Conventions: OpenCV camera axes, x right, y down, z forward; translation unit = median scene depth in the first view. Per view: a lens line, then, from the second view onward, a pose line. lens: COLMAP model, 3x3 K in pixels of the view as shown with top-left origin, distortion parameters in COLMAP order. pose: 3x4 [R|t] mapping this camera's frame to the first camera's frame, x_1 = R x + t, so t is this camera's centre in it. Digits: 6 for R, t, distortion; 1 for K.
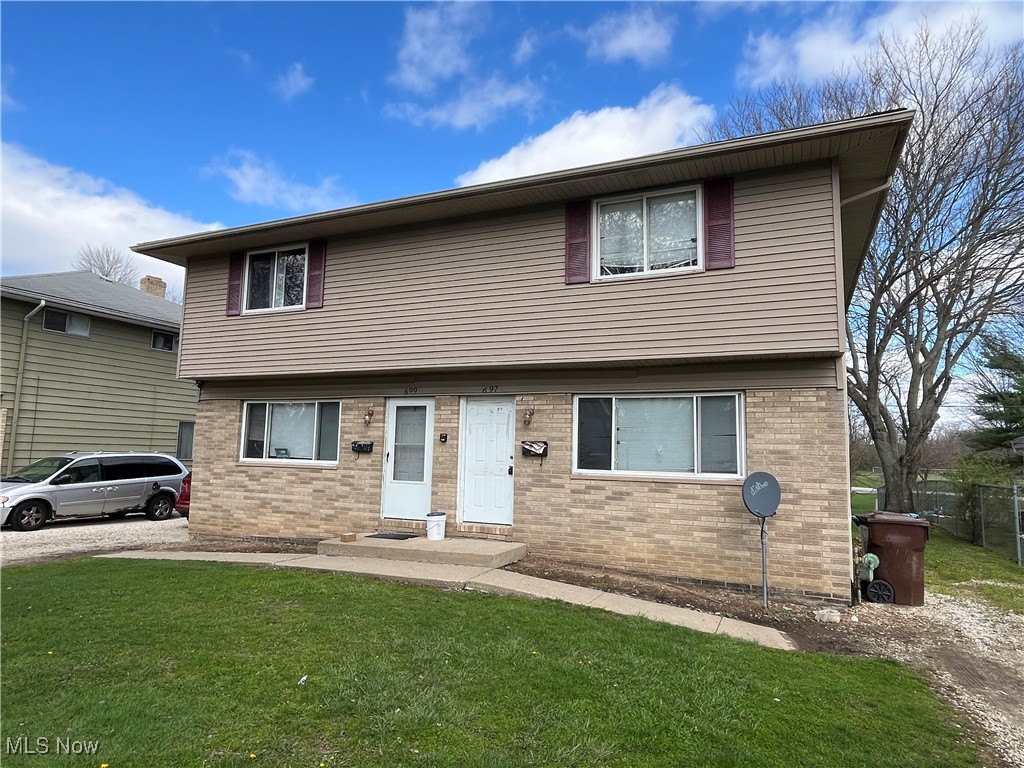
lens RADIAL K [[624.3, 0, 513.1], [0, 624.3, 385.9], [0, 0, 1]] dist [-0.001034, 0.001451]
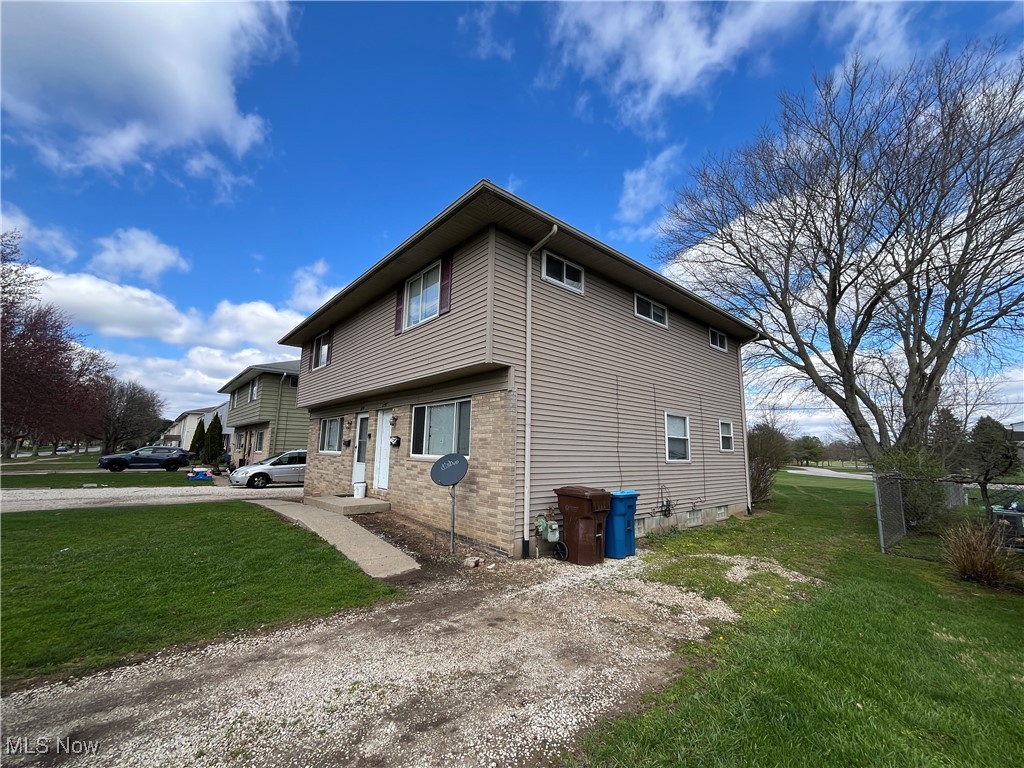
lens RADIAL K [[414.5, 0, 513.8], [0, 414.5, 383.9], [0, 0, 1]] dist [-0.001521, -0.000063]
pose [[0.910153, -0.072387, -0.407899, 0.728414], [0.047365, 0.996342, -0.071128, 0.044301], [0.411556, 0.045417, 0.910252, 0.163917]]
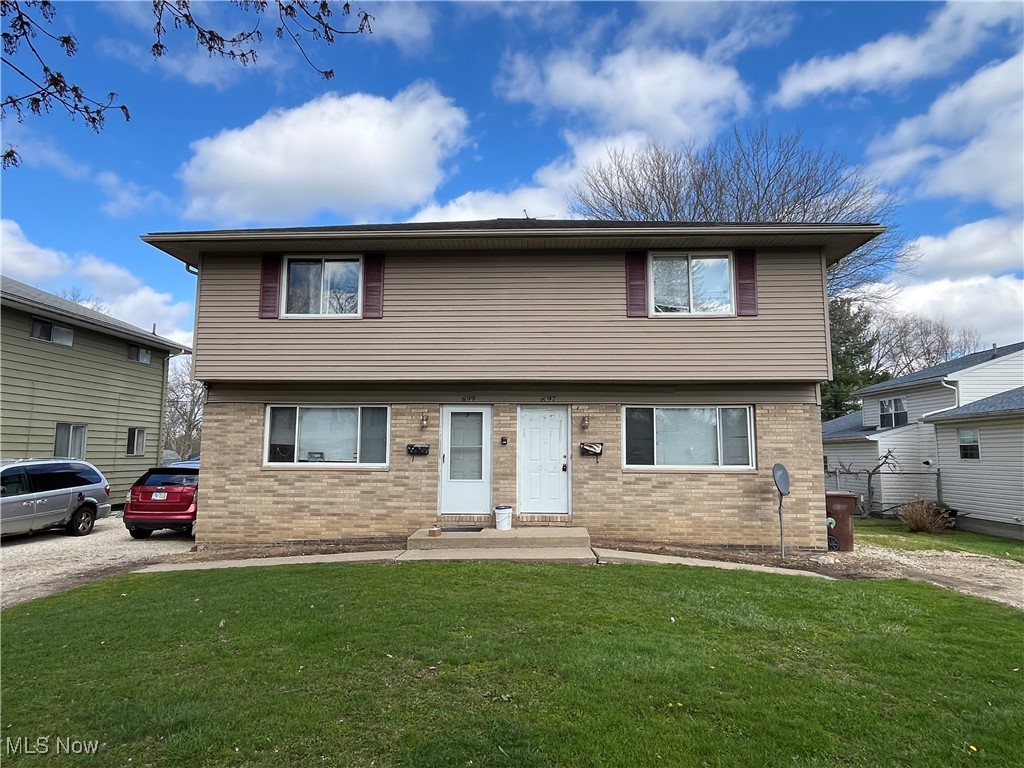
lens RADIAL K [[624.3, 0, 509.5], [0, 624.3, 381.9], [0, 0, 1]] dist [-0.001034, 0.001451]
pose [[0.930686, 0.024611, 0.364990, -0.549811], [-0.023744, 0.999695, -0.006864, -0.017519], [-0.365048, -0.002278, 0.930986, -0.070917]]
